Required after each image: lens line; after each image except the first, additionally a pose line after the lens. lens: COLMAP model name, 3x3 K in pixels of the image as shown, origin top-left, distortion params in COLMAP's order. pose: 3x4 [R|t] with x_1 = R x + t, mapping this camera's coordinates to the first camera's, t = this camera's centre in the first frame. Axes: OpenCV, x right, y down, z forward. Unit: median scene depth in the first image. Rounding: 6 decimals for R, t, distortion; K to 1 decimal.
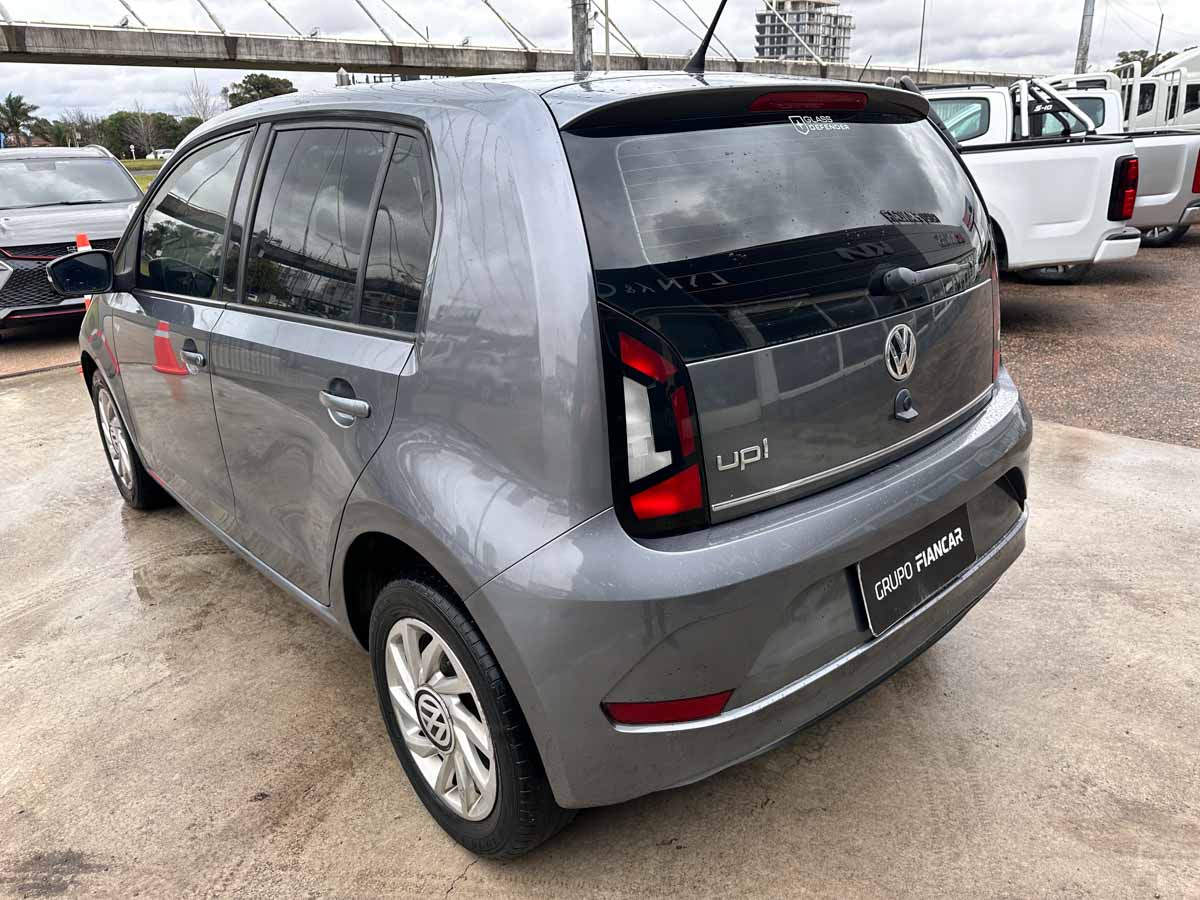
lens RADIAL K [[859.2, 0, 602.5], [0, 859.2, 464.8], [0, 0, 1]] dist [0.000265, -0.003960]
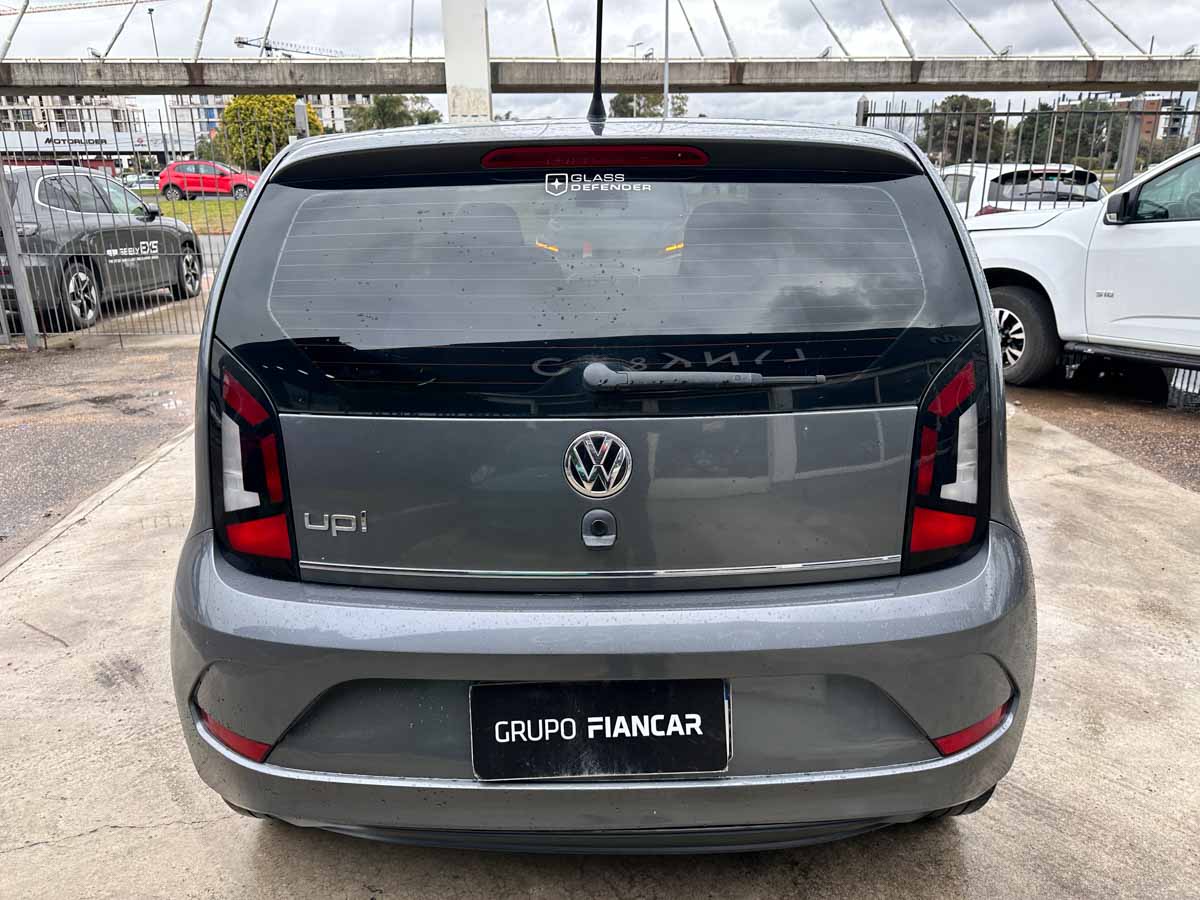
lens RADIAL K [[868.0, 0, 588.9], [0, 868.0, 444.8], [0, 0, 1]] dist [0.028444, -0.031278]
pose [[0.745155, 0.219823, -0.629621, 0.473721], [-0.248633, 0.967617, 0.043573, -0.100676], [0.618810, 0.124076, 0.775680, 0.198146]]
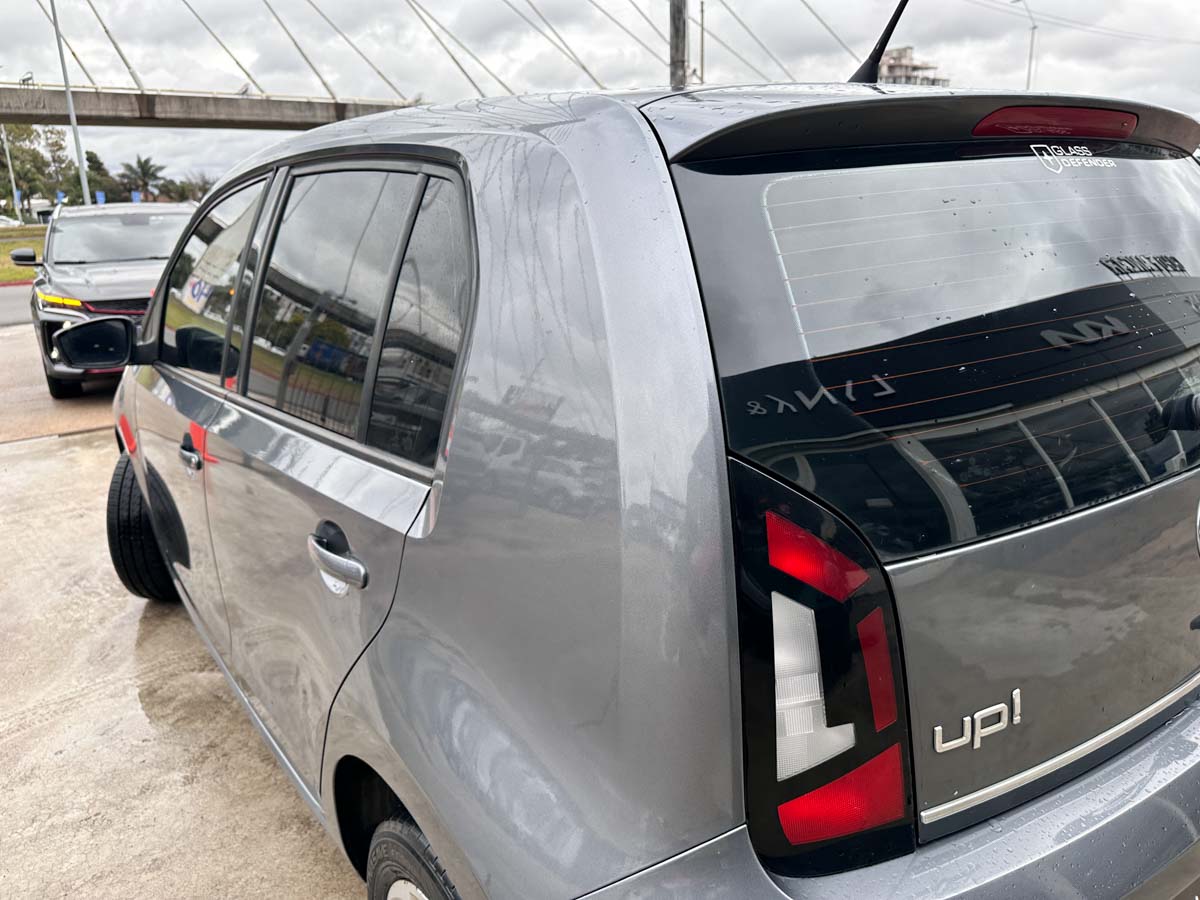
lens RADIAL K [[862.1, 0, 614.9], [0, 862.1, 447.5], [0, 0, 1]] dist [0.021355, -0.029099]
pose [[0.996166, 0.026410, -0.083403, -0.014777], [-0.033221, 0.996131, -0.081362, -0.066260], [0.080931, 0.083821, 0.993189, 0.195298]]
